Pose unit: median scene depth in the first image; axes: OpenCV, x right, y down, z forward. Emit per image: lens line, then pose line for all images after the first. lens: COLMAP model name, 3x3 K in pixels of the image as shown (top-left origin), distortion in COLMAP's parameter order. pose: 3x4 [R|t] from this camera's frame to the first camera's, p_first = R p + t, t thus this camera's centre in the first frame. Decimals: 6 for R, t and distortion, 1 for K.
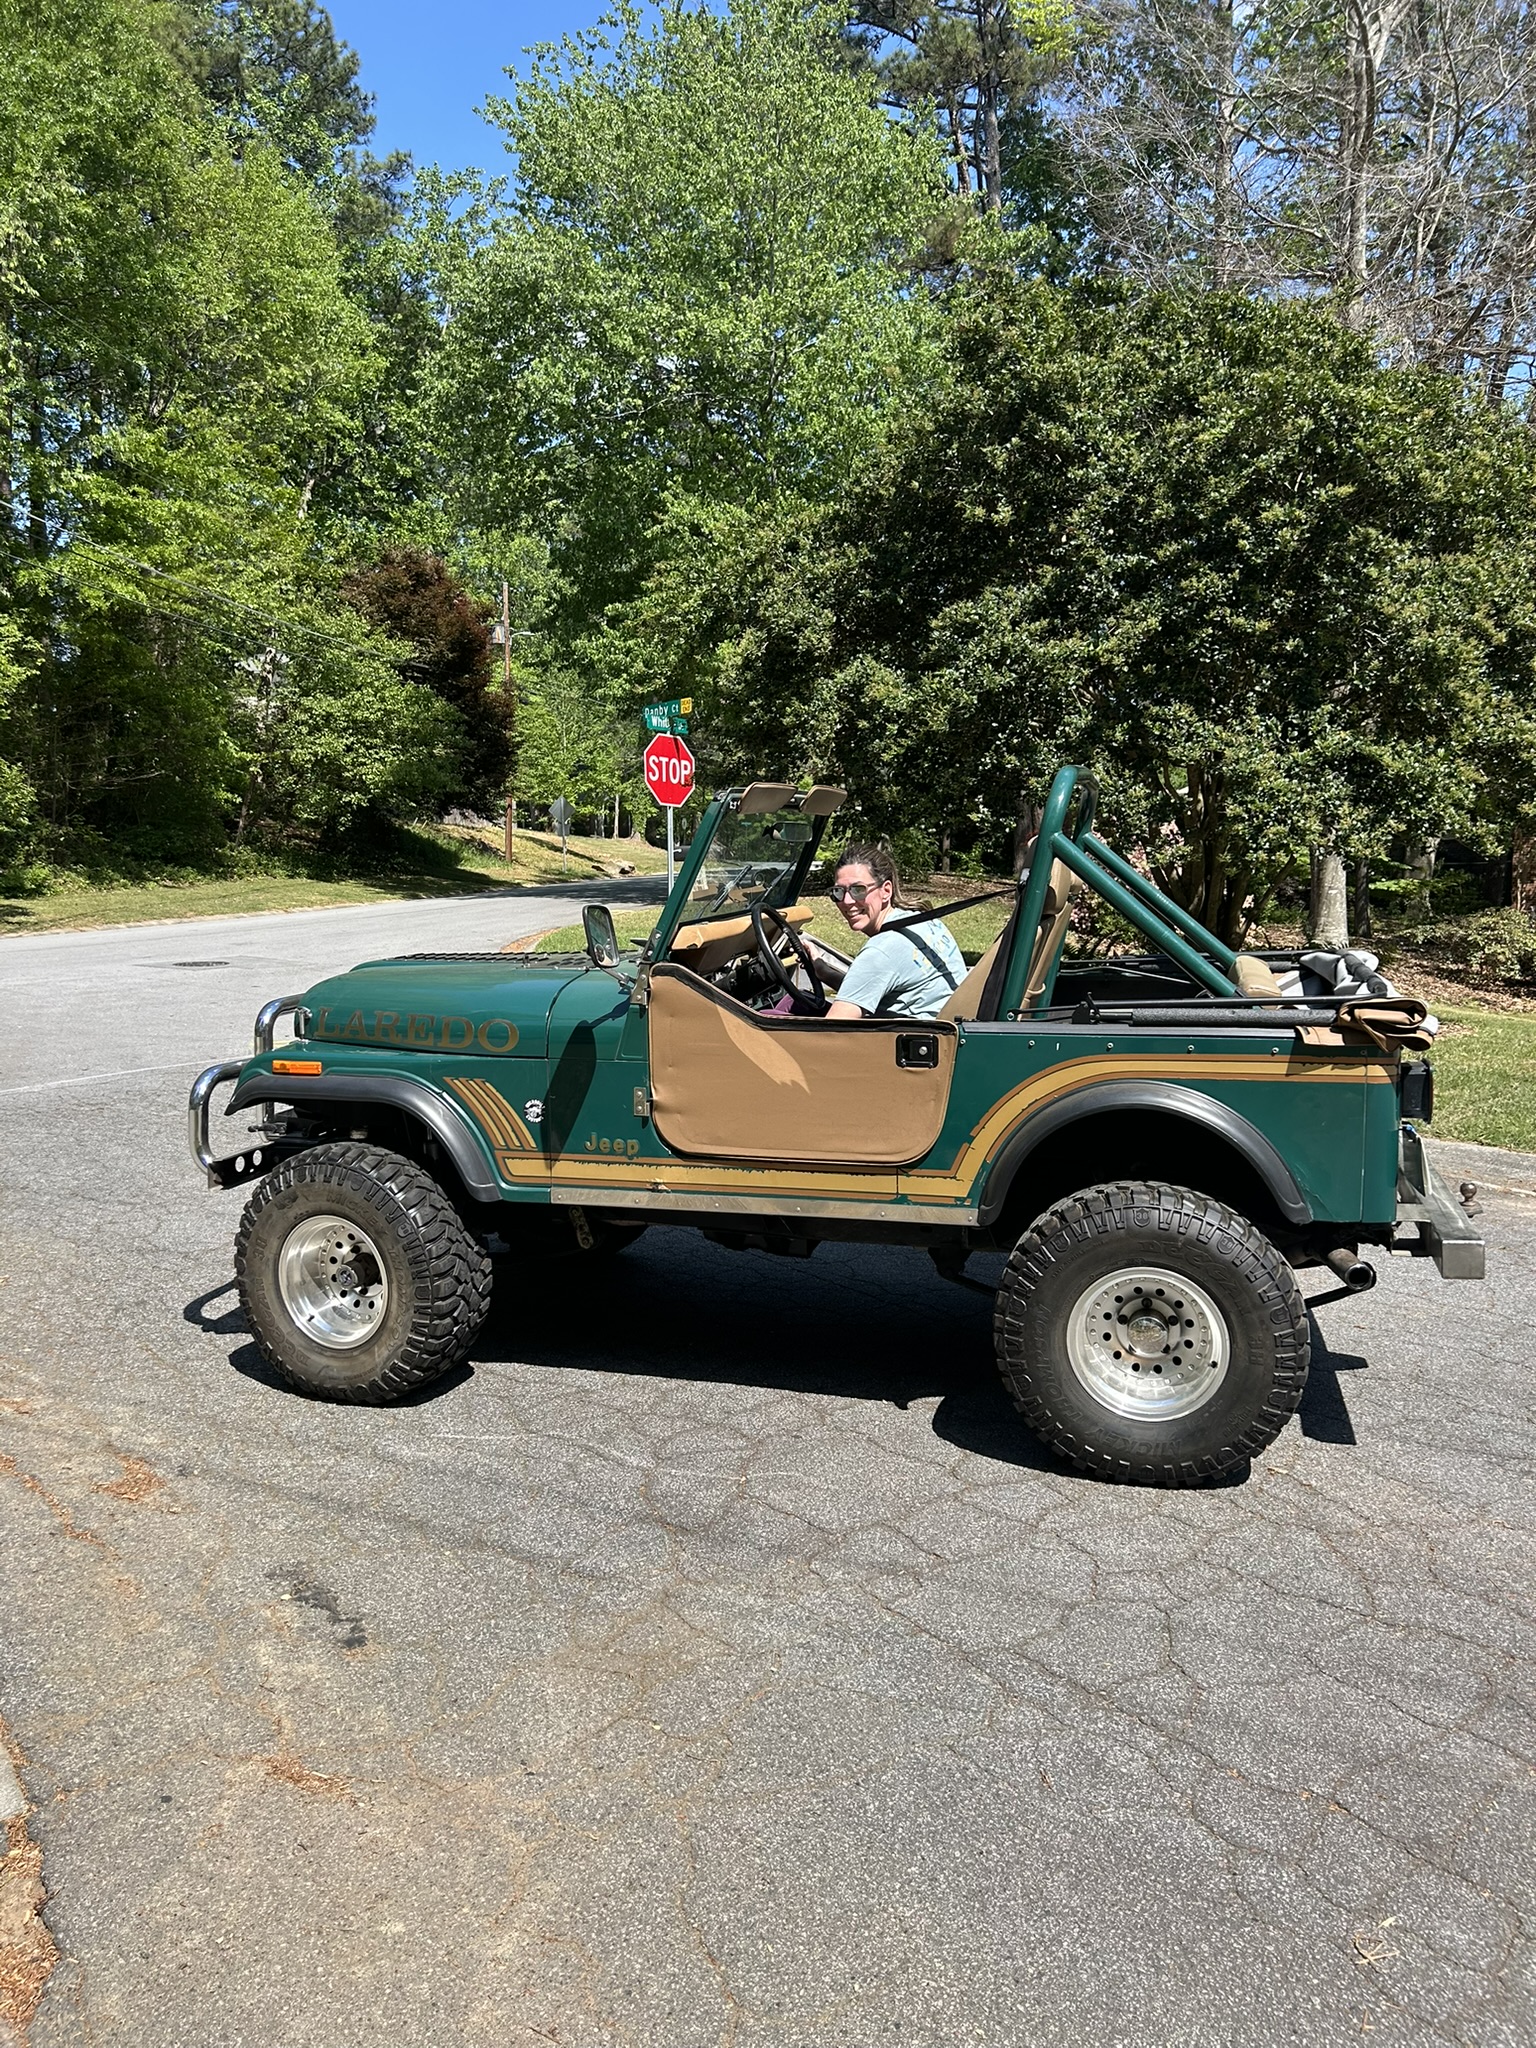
lens RADIAL K [[1543.3, 0, 765.7], [0, 1543.3, 1036.7], [0, 0, 1]] dist [0.051874, -0.062744]
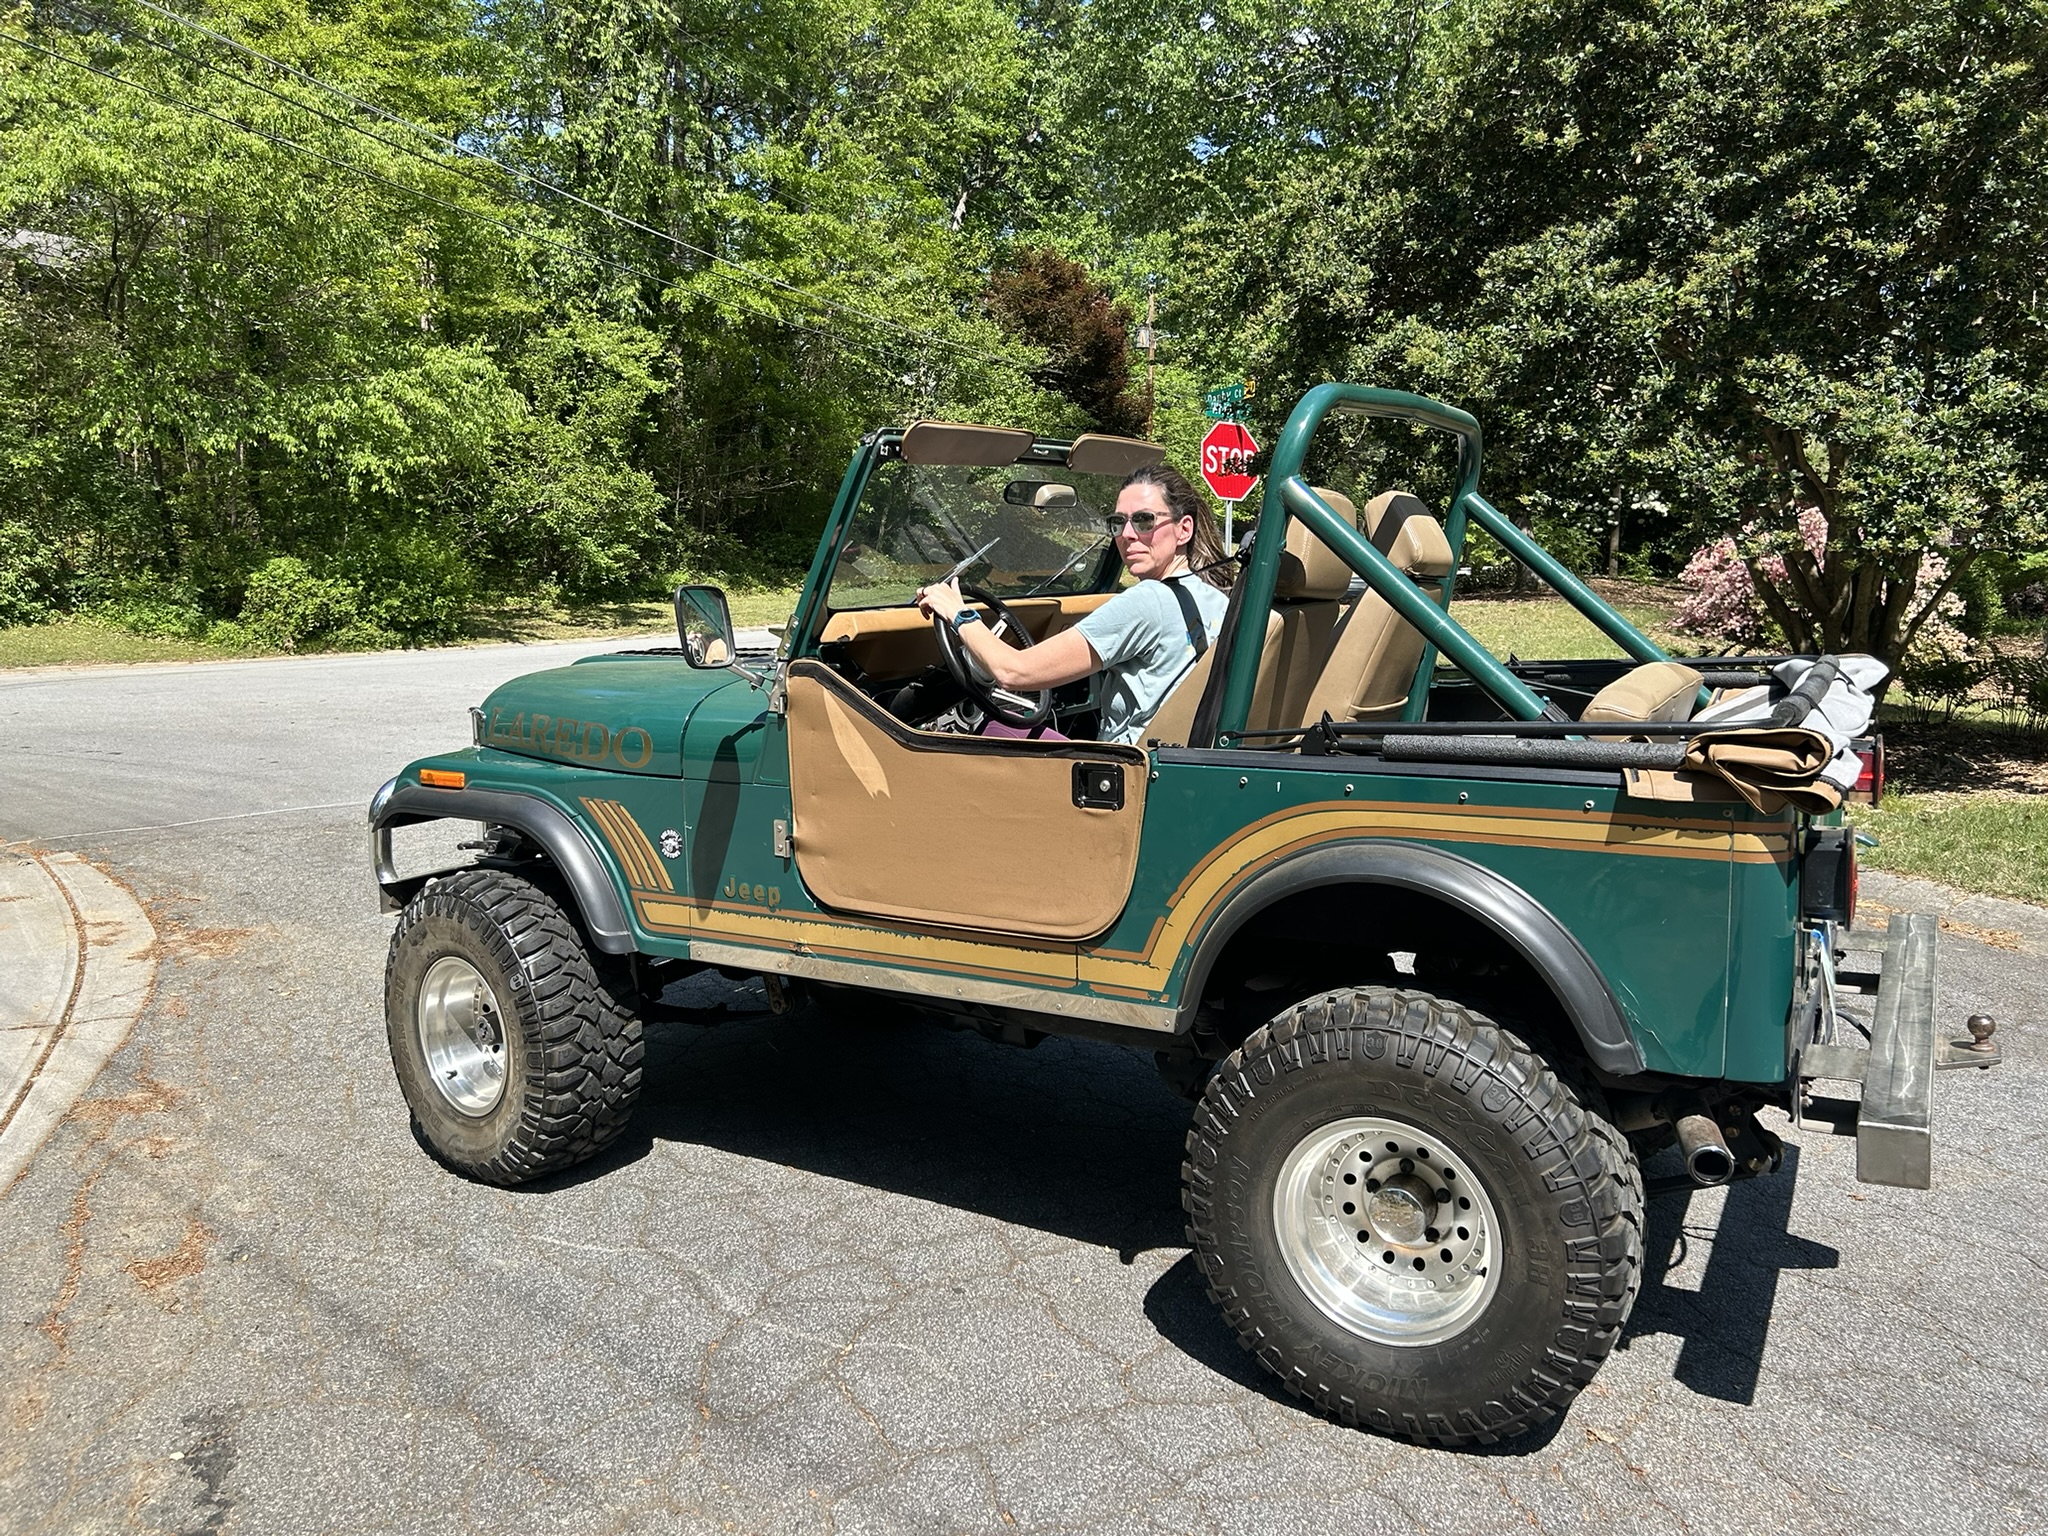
lens RADIAL K [[1543.3, 0, 1038.0], [0, 1543.3, 761.0], [0, 0, 1]] dist [0.051874, -0.062744]
pose [[0.966671, 0.029293, -0.254339, 0.207903], [-0.026754, 0.999552, 0.013434, -0.009249], [0.254619, -0.006182, 0.967022, 0.239749]]
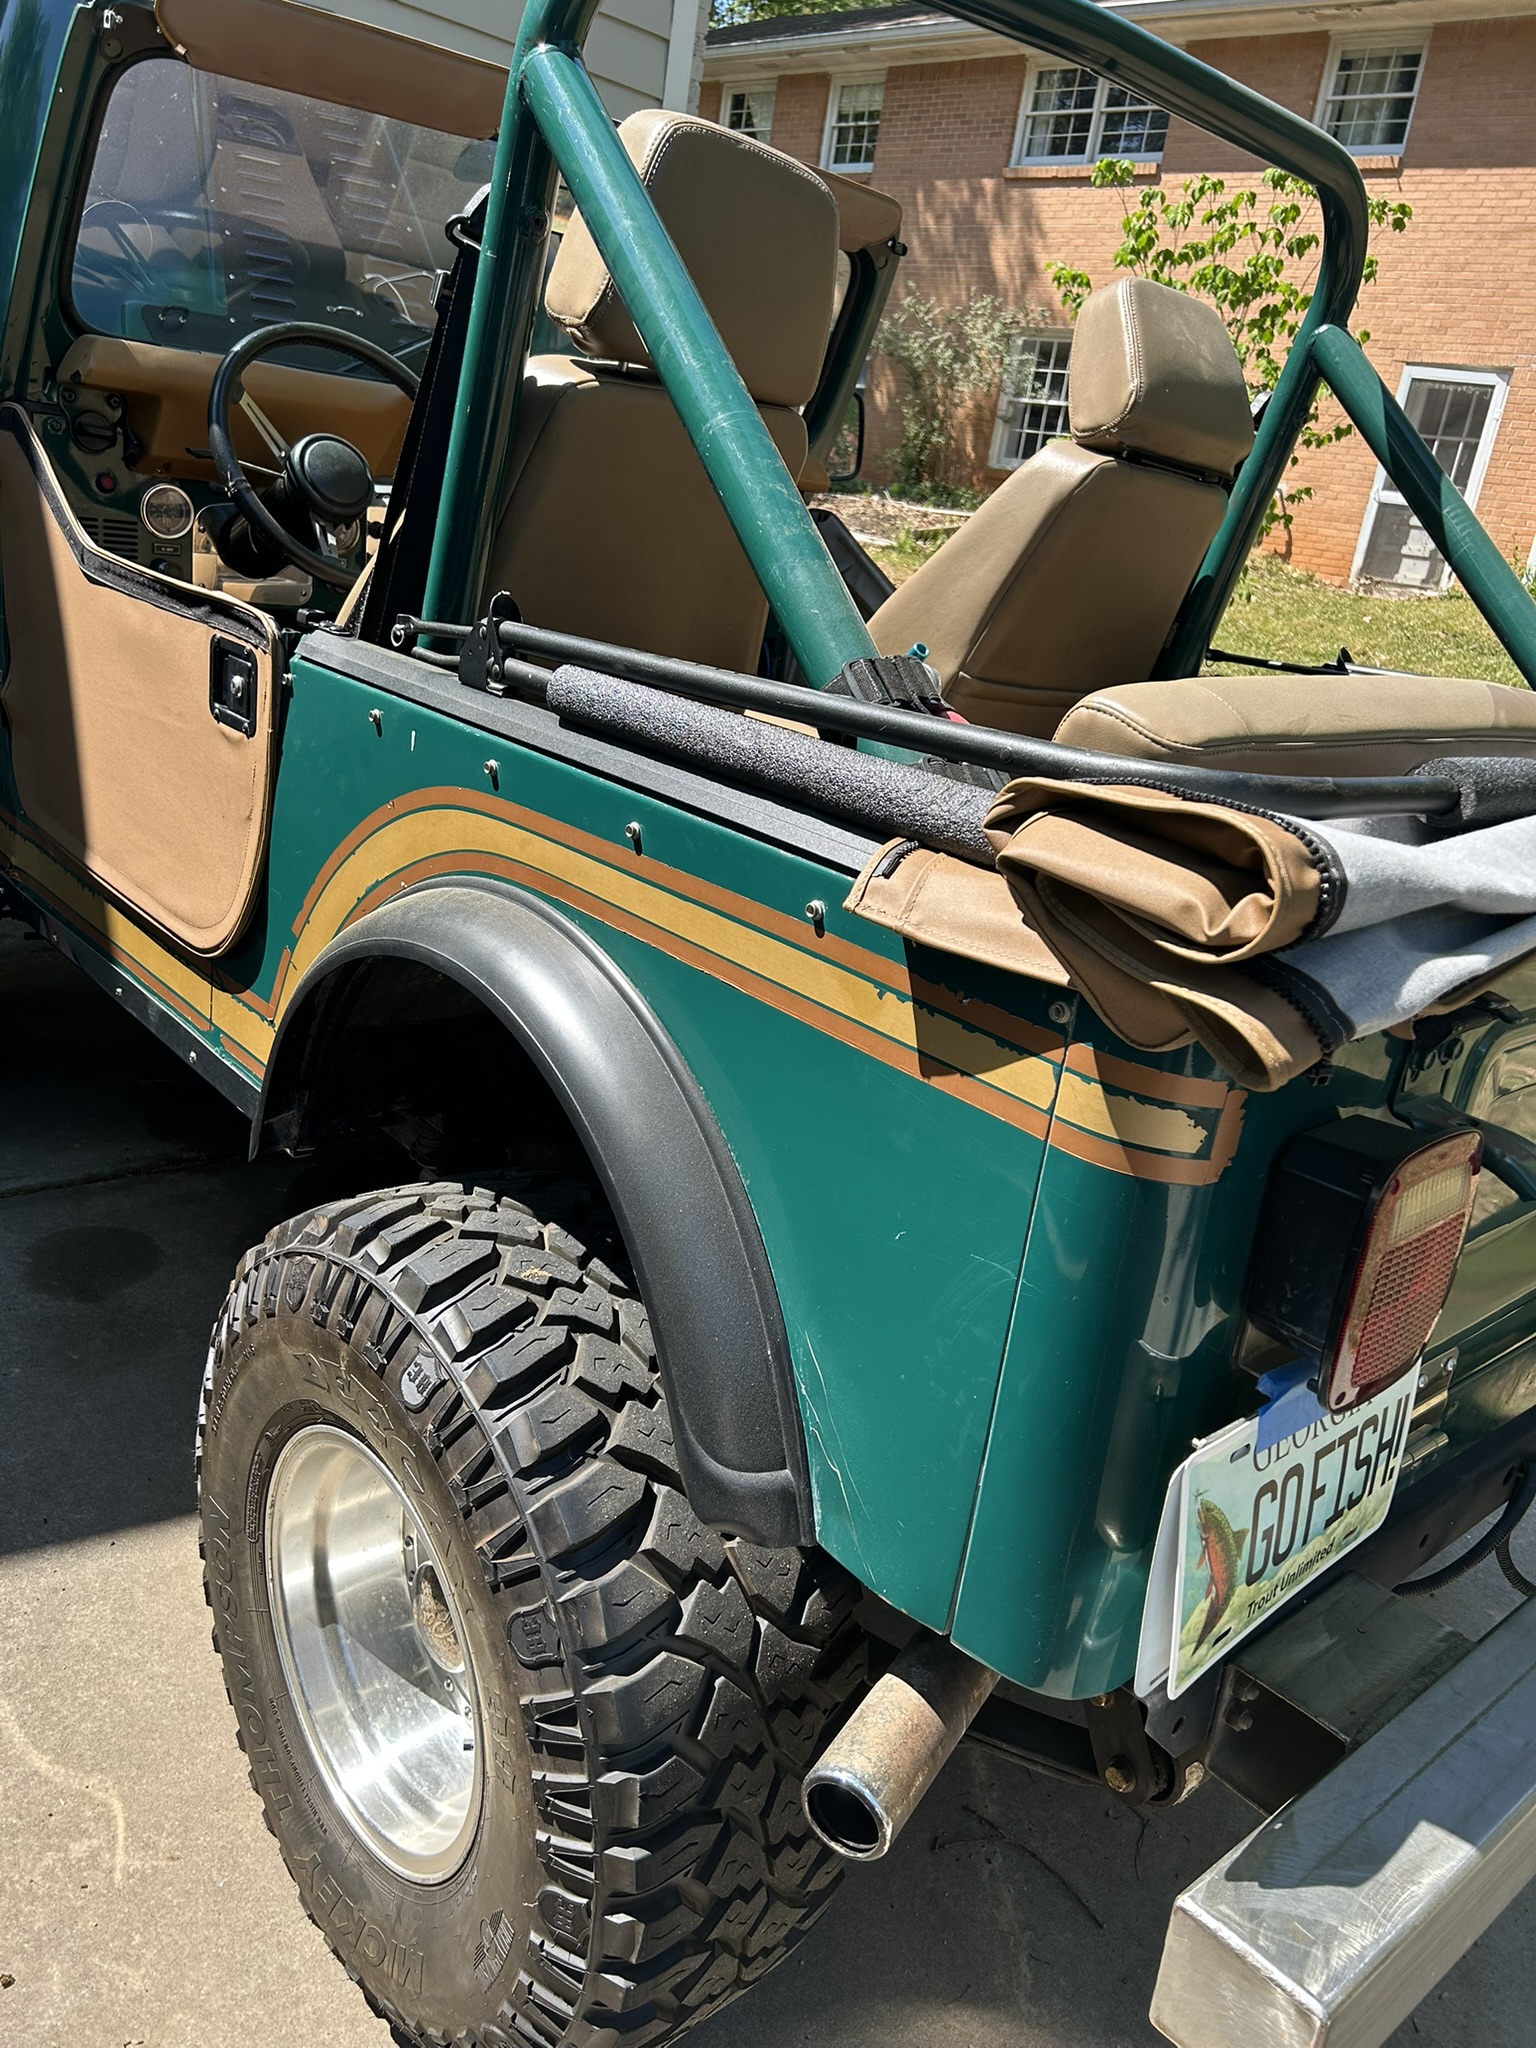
lens RADIAL K [[1586.9, 0, 788.4], [0, 1586.9, 1005.5], [0, 0, 1]] dist [-0.014975, -0.002842]
pose [[0.822342, 0.298246, -0.484565, 0.350656], [-0.220615, 0.952126, 0.211627, -0.023330], [0.524484, -0.067127, 0.848770, 0.596057]]
